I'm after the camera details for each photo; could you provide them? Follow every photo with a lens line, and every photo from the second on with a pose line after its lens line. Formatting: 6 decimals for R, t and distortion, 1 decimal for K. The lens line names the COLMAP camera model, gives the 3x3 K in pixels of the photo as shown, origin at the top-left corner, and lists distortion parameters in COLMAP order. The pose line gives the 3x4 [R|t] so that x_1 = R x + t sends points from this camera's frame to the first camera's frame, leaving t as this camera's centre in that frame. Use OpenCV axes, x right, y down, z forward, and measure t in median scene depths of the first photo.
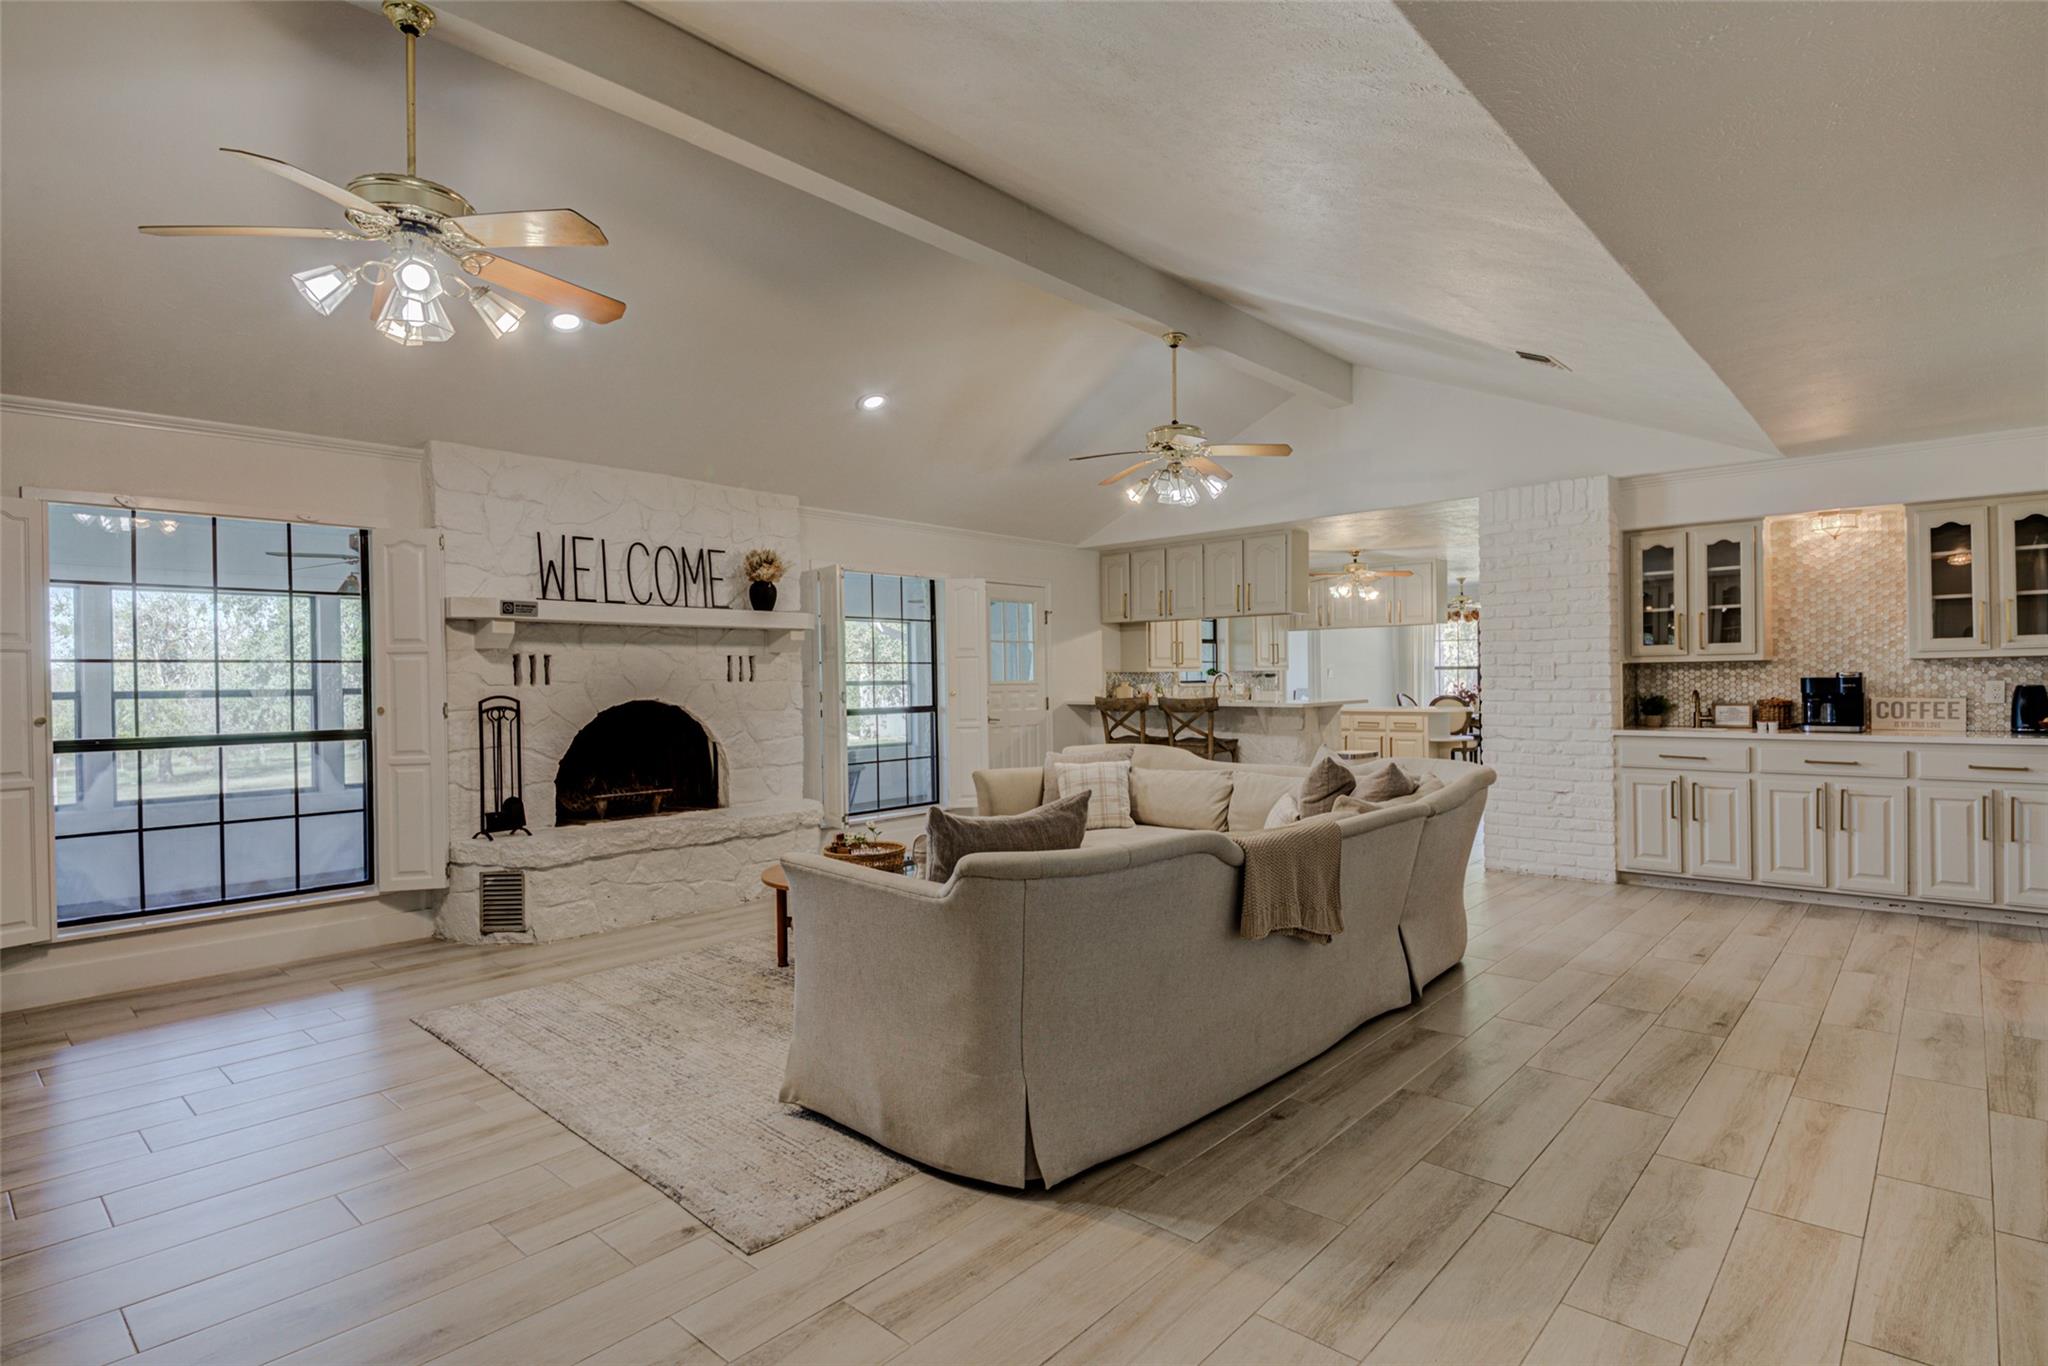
lens RADIAL K [[1037.2, 0, 1021.3], [0, 1037.2, 687.4], [0, 0, 1]] dist [-0.000233, -0.000025]
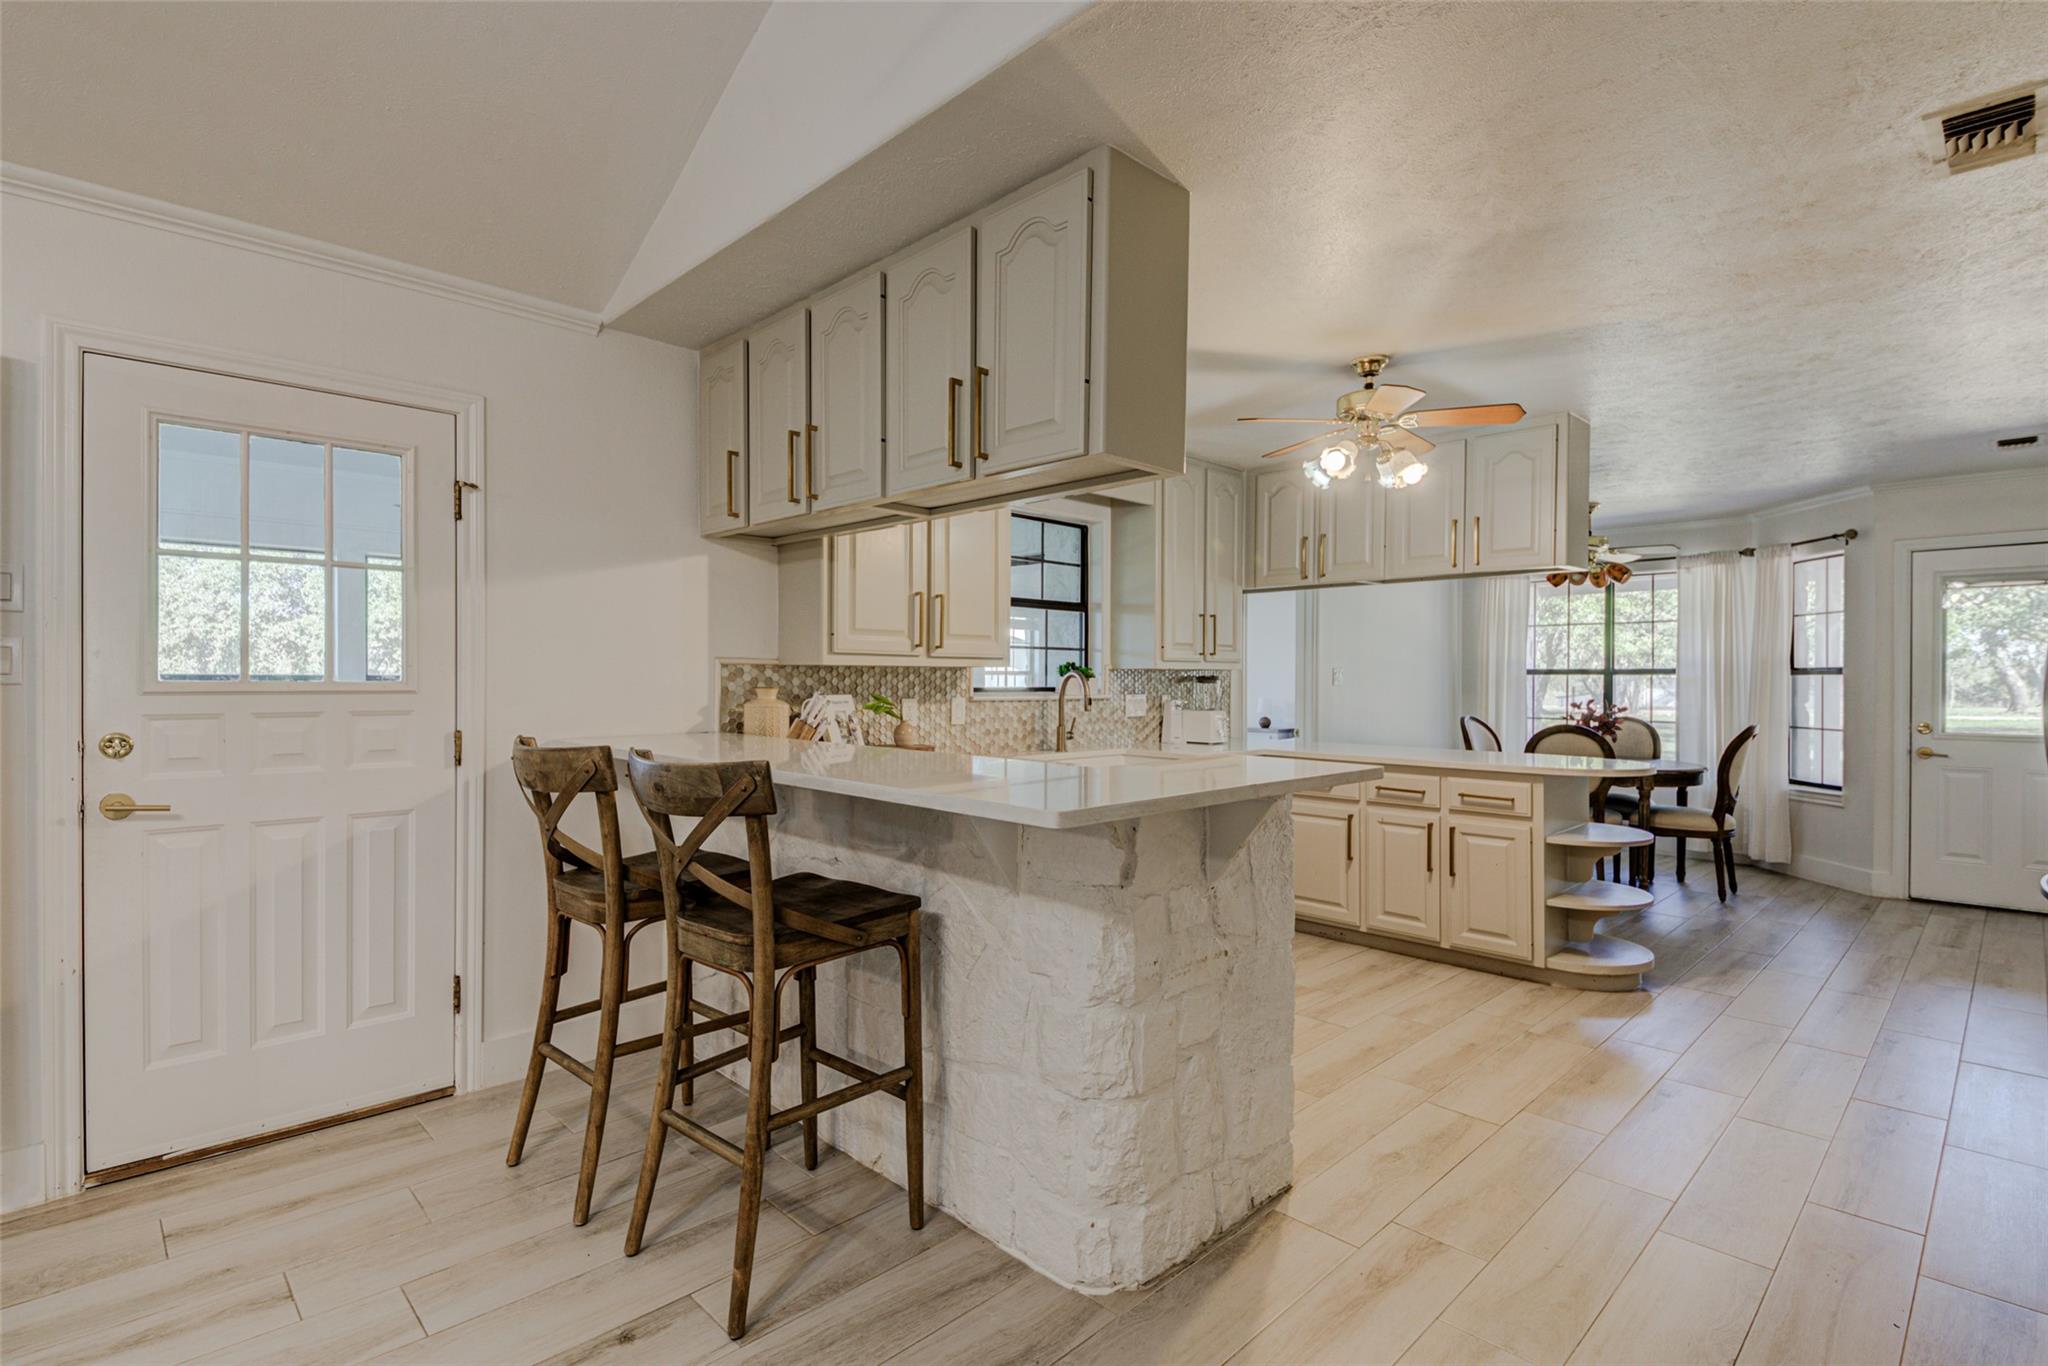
lens RADIAL K [[980.1, 0, 1032.8], [0, 980.1, 678.4], [0, 0, 1]] dist [0.019615, 0.000070]
pose [[0.998475, 0.021436, -0.050877, 0.189091], [-0.021832, 0.999735, -0.007236, -0.007117], [0.050709, 0.008336, 0.998679, 0.545130]]
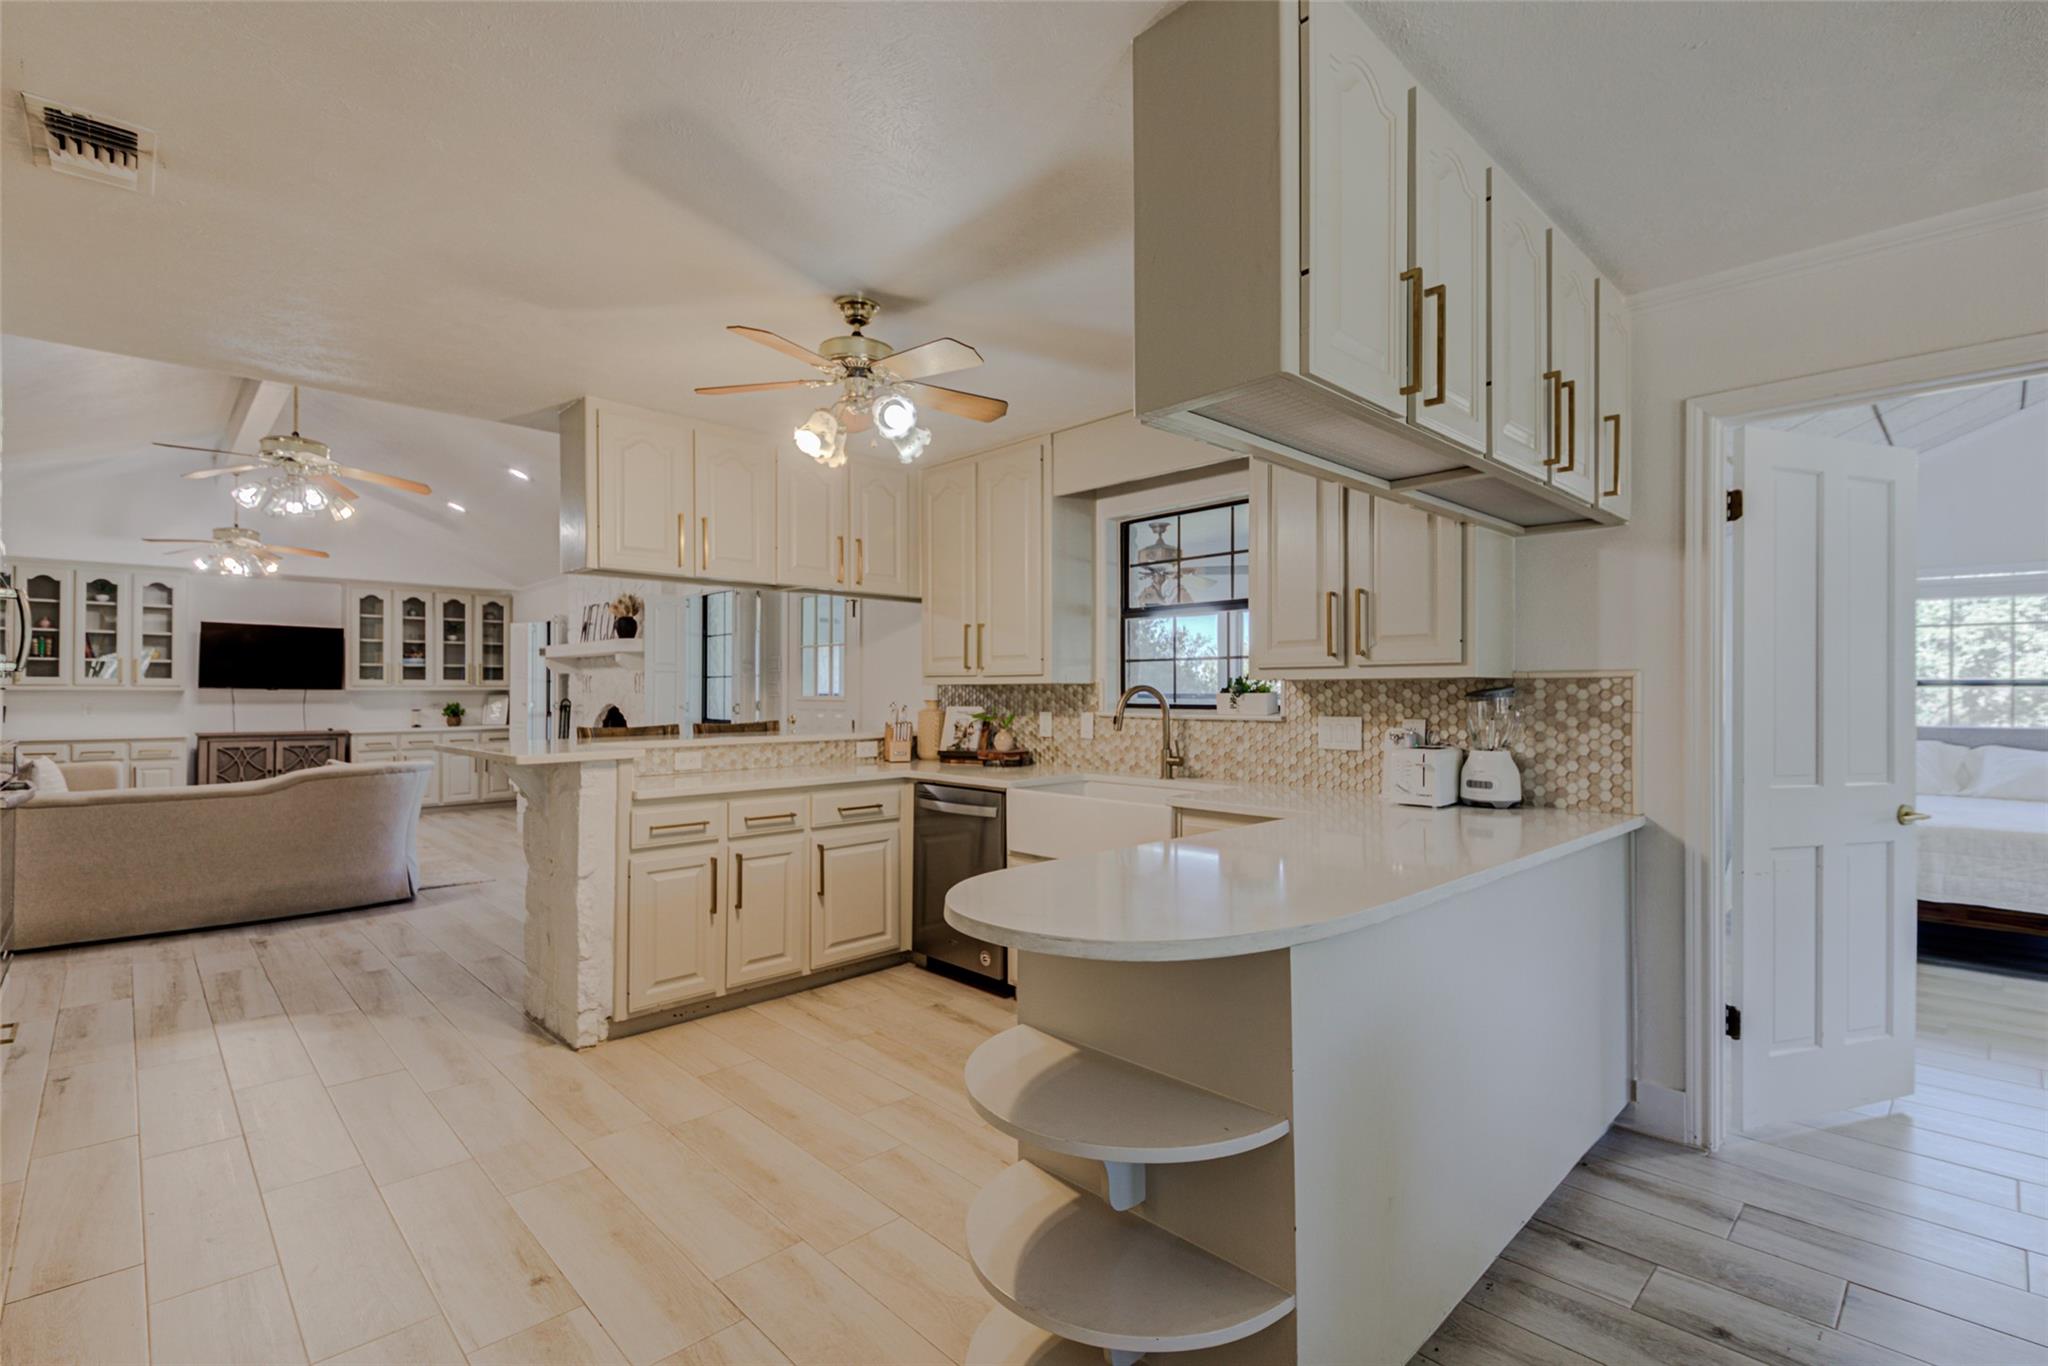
lens RADIAL K [[927.2, 0, 1028.4], [0, 927.2, 686.5], [0, 0, 1]] dist [0.002449, 0.000069]
pose [[-0.062325, 0.008029, -0.998024, 0.516964], [-0.006939, 0.999940, 0.008477, -0.015326], [0.998032, 0.007453, -0.062266, 0.924161]]
